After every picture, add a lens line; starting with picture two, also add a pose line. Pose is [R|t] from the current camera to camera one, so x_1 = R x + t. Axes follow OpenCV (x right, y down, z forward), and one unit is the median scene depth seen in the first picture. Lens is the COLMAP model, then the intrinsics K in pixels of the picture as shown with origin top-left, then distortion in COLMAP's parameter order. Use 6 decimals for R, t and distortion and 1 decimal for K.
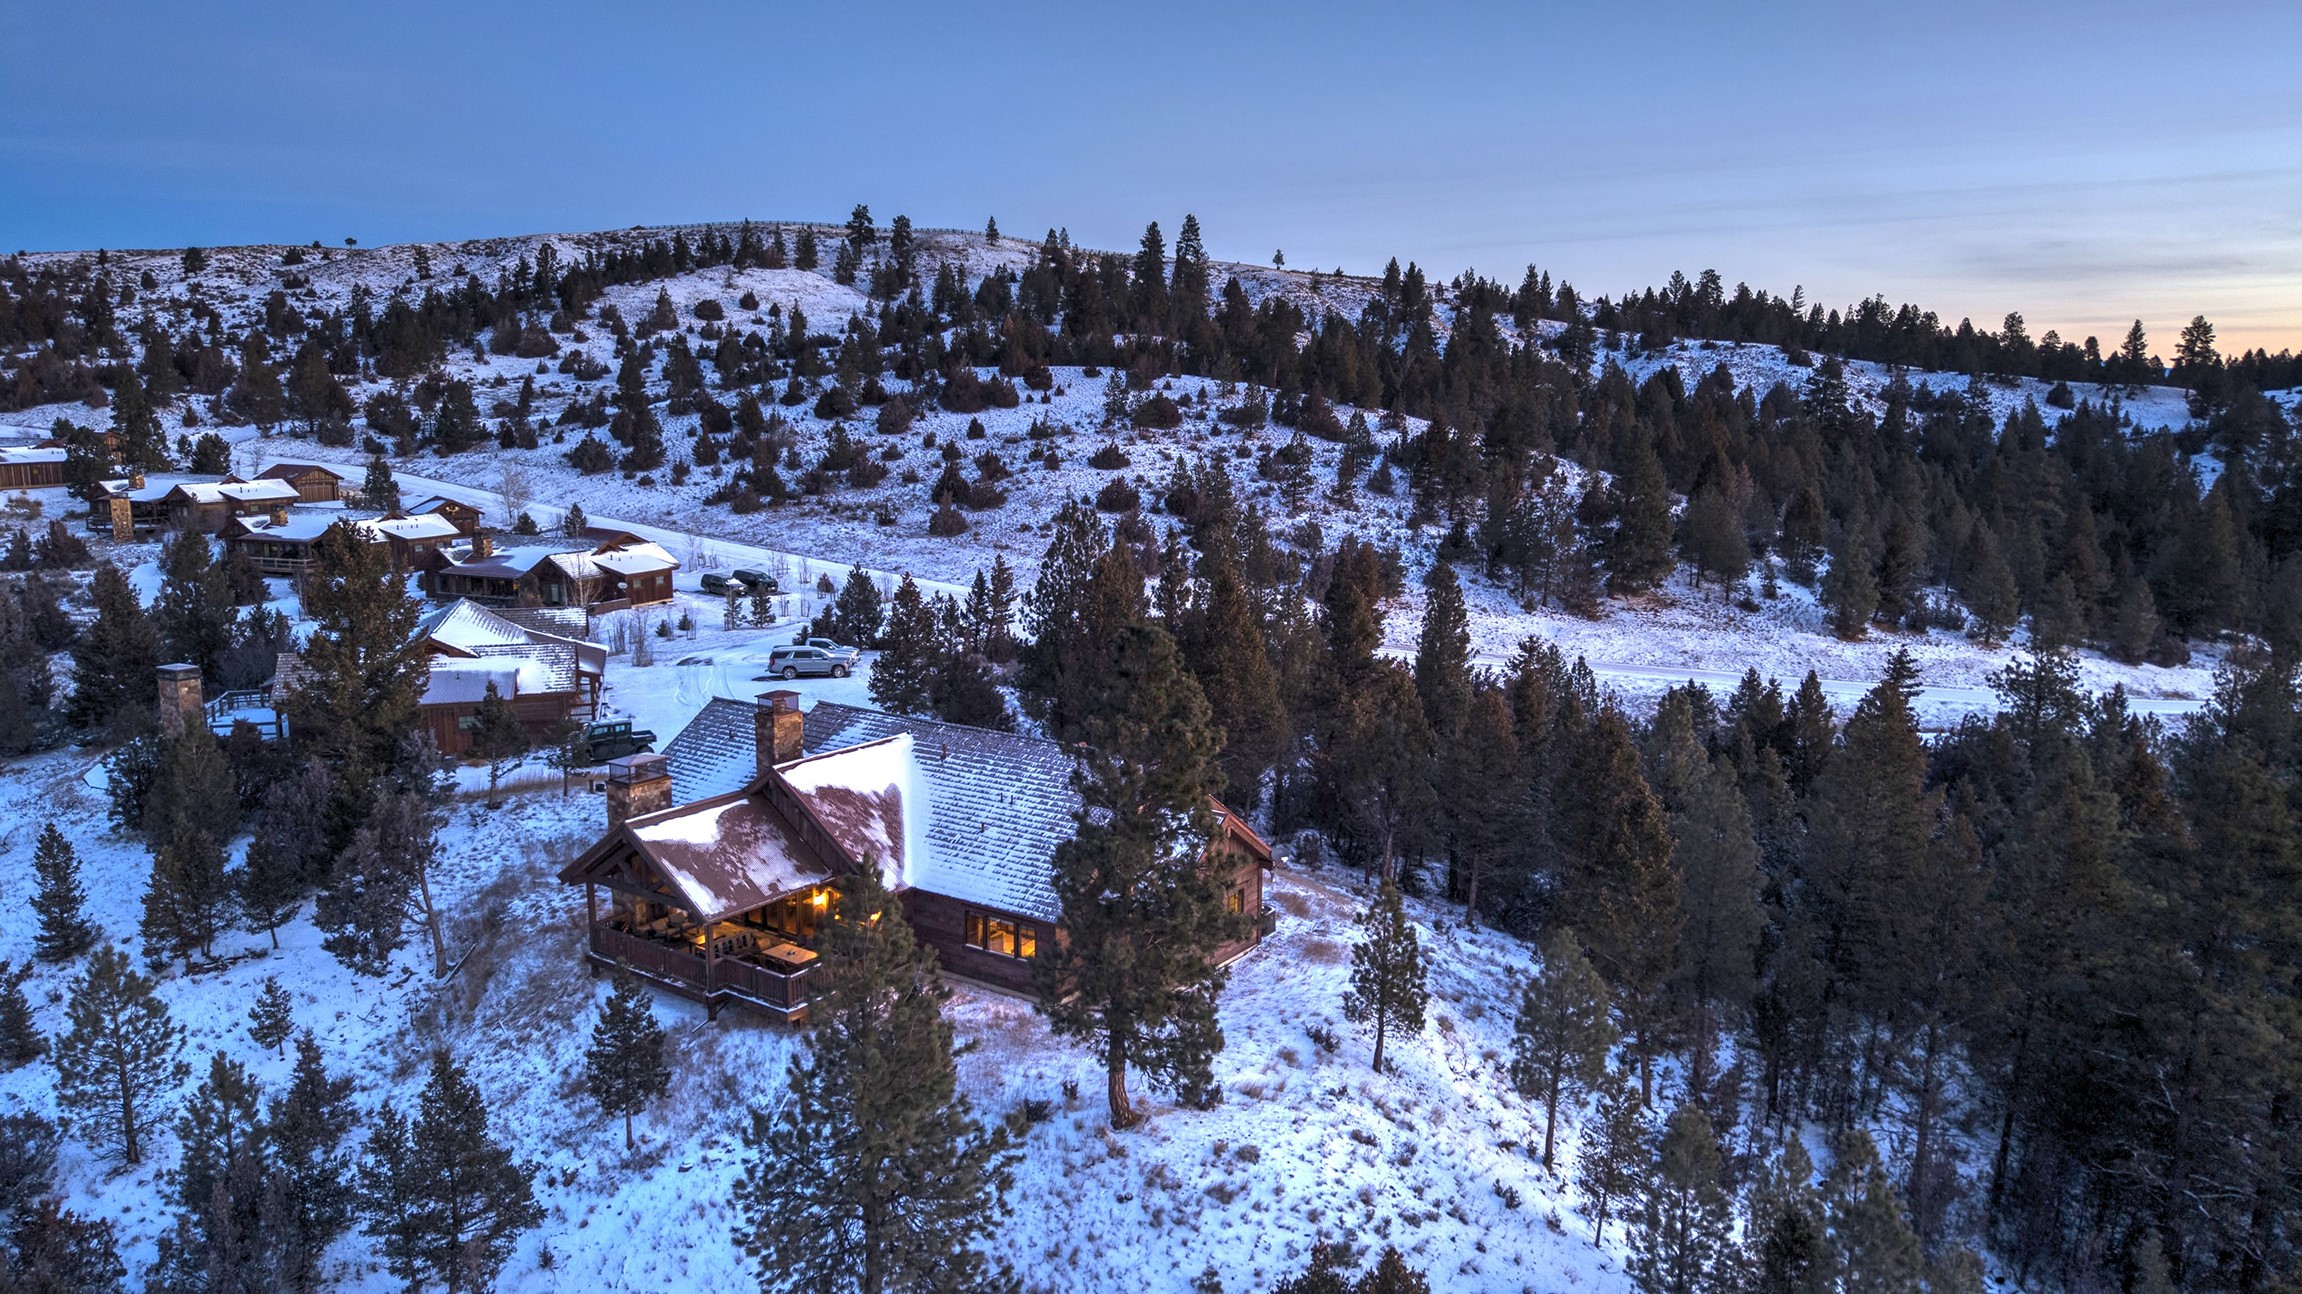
lens RADIAL K [[1534.9, 0, 1158.4], [0, 1534.9, 655.1], [0, 0, 1]] dist [0.024569, -0.029614]
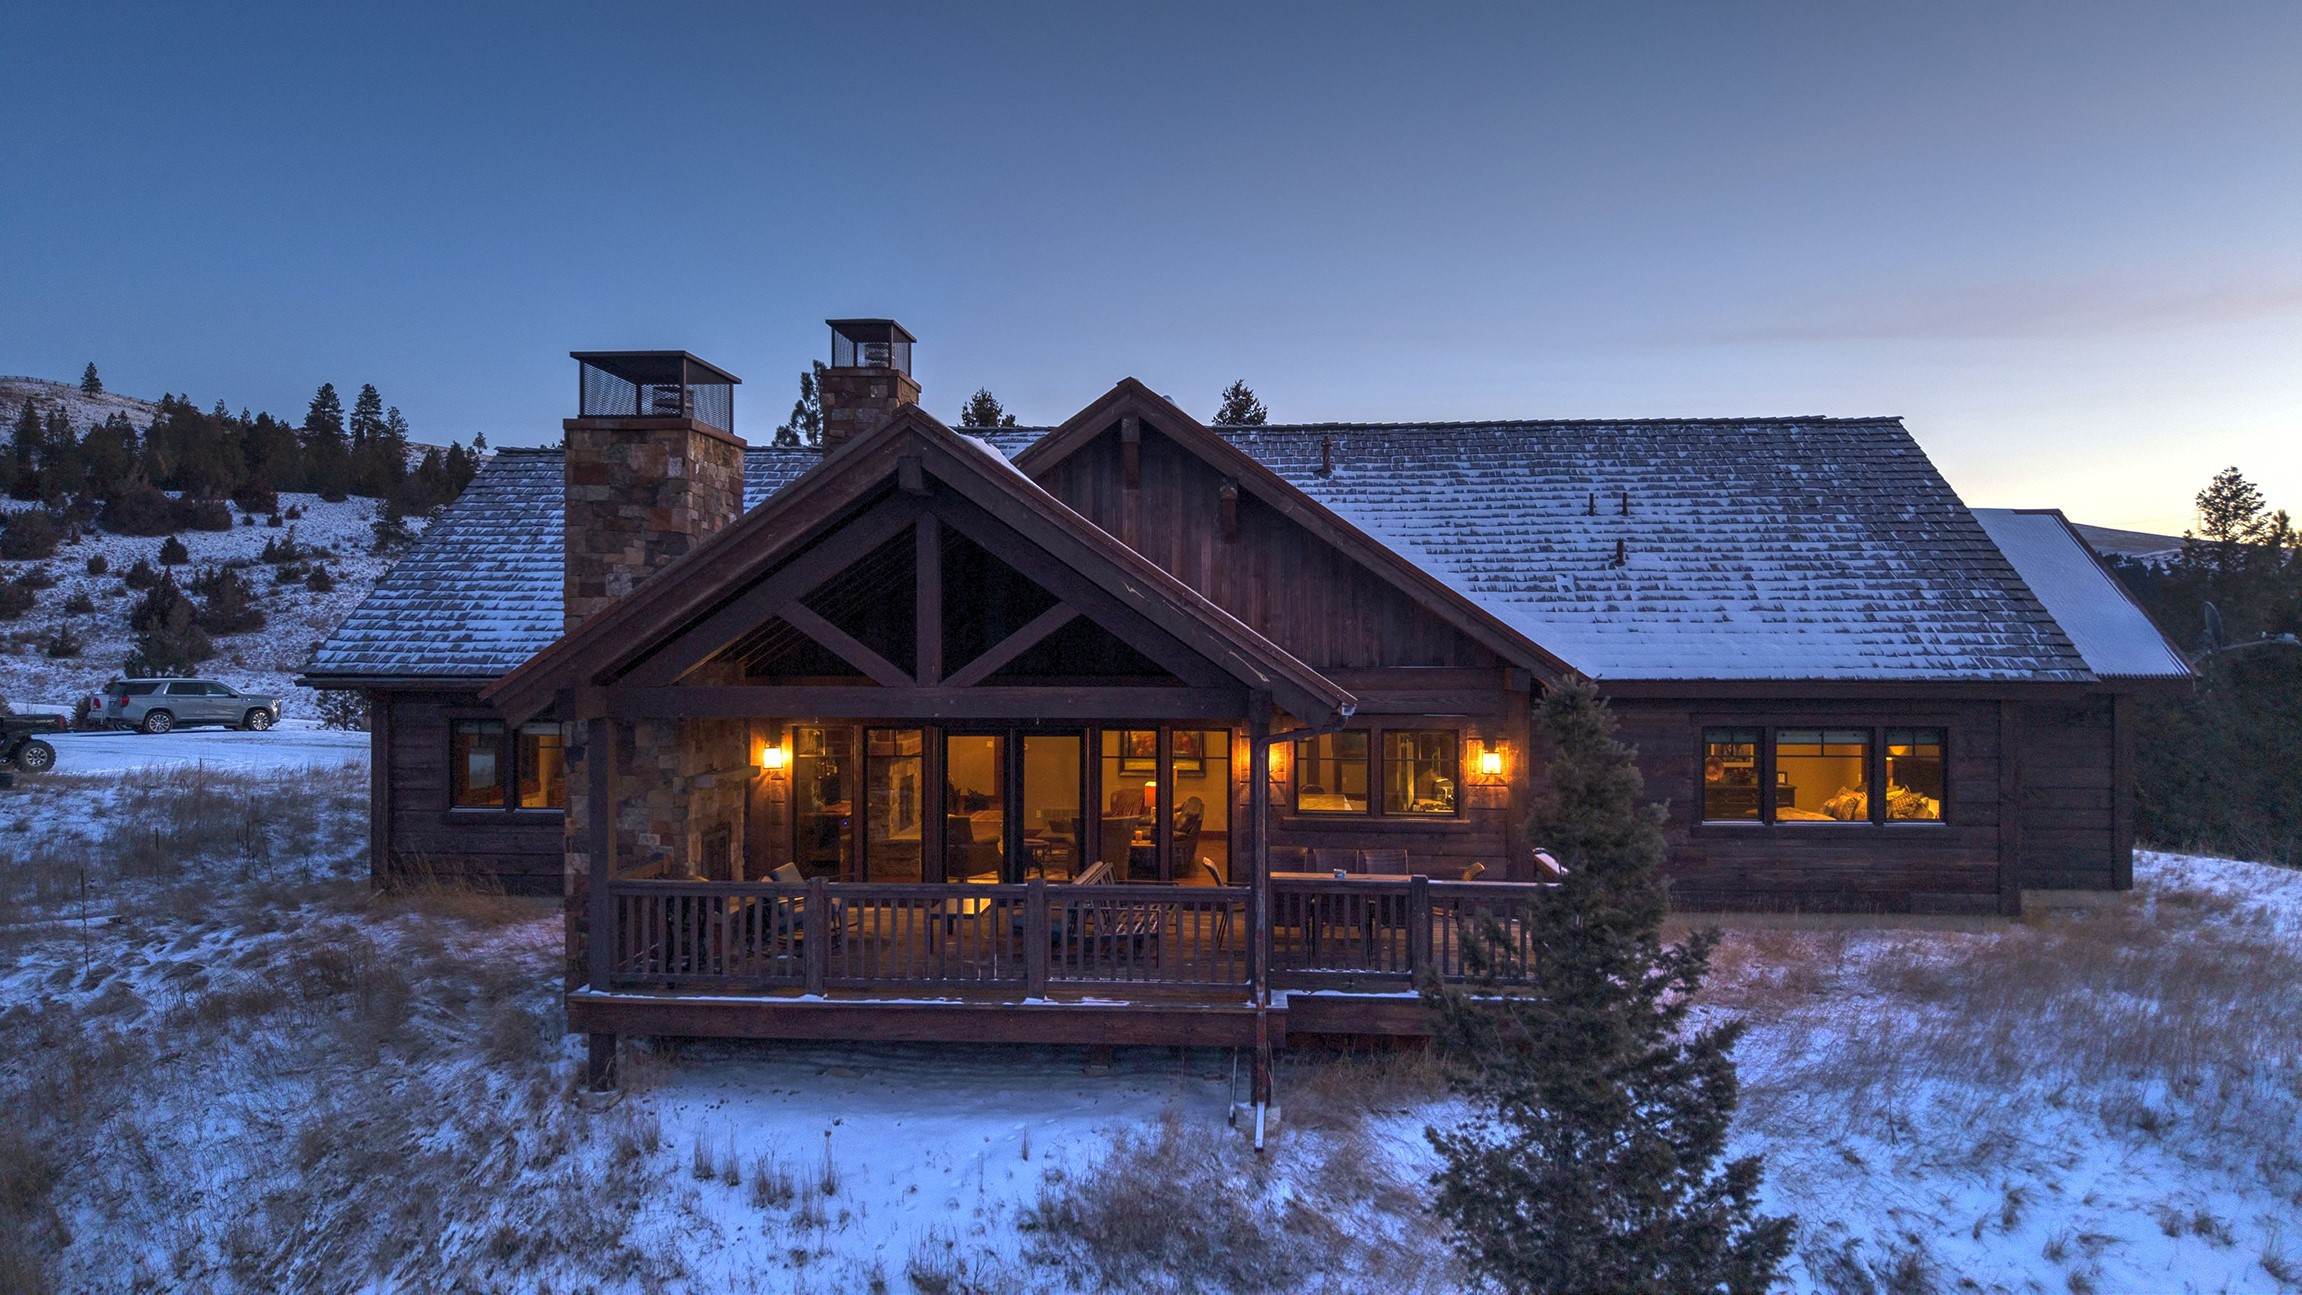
lens RADIAL K [[1534.9, 0, 1155.4], [0, 1534.9, 658.9], [0, 0, 1]] dist [0.024569, -0.029614]
pose [[0.857525, -0.009003, 0.514363, -0.096889], [0.091459, 0.986587, -0.135209, 0.041456], [-0.506247, 0.162989, 0.846847, 0.163318]]
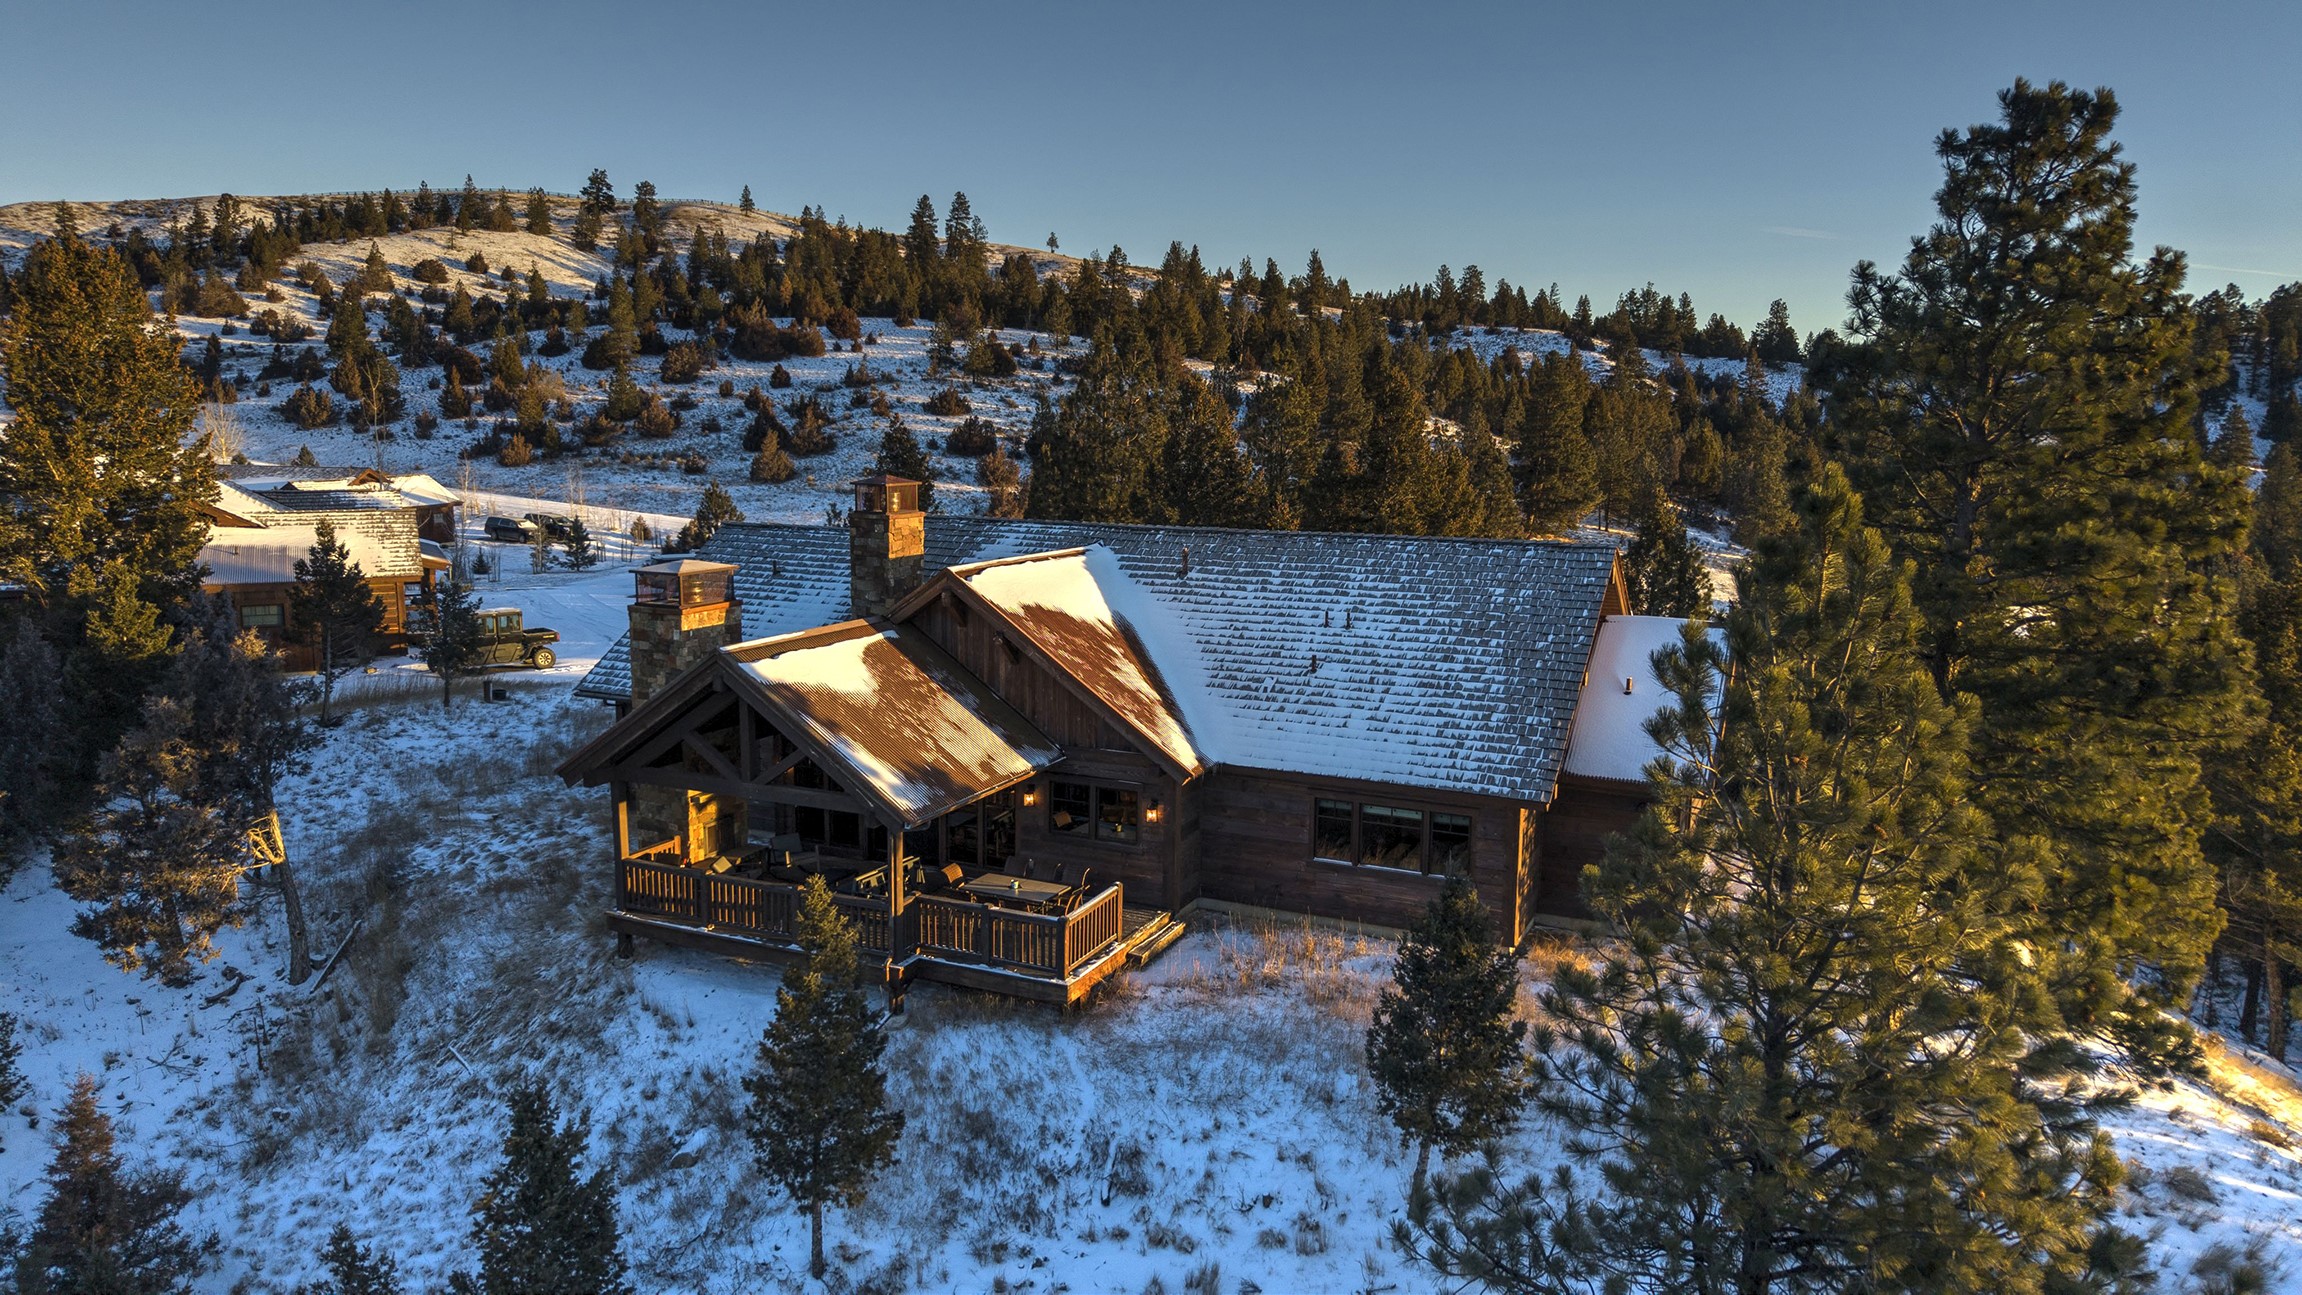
lens RADIAL K [[1534.9, 0, 1153.8], [0, 1534.9, 652.9], [0, 0, 1]] dist [0.024569, -0.029614]
pose [[0.985066, -0.022332, 0.170720, -0.062347], [0.024688, 0.999627, -0.011694, 0.025626], [-0.170395, 0.015734, 0.985250, 0.097322]]
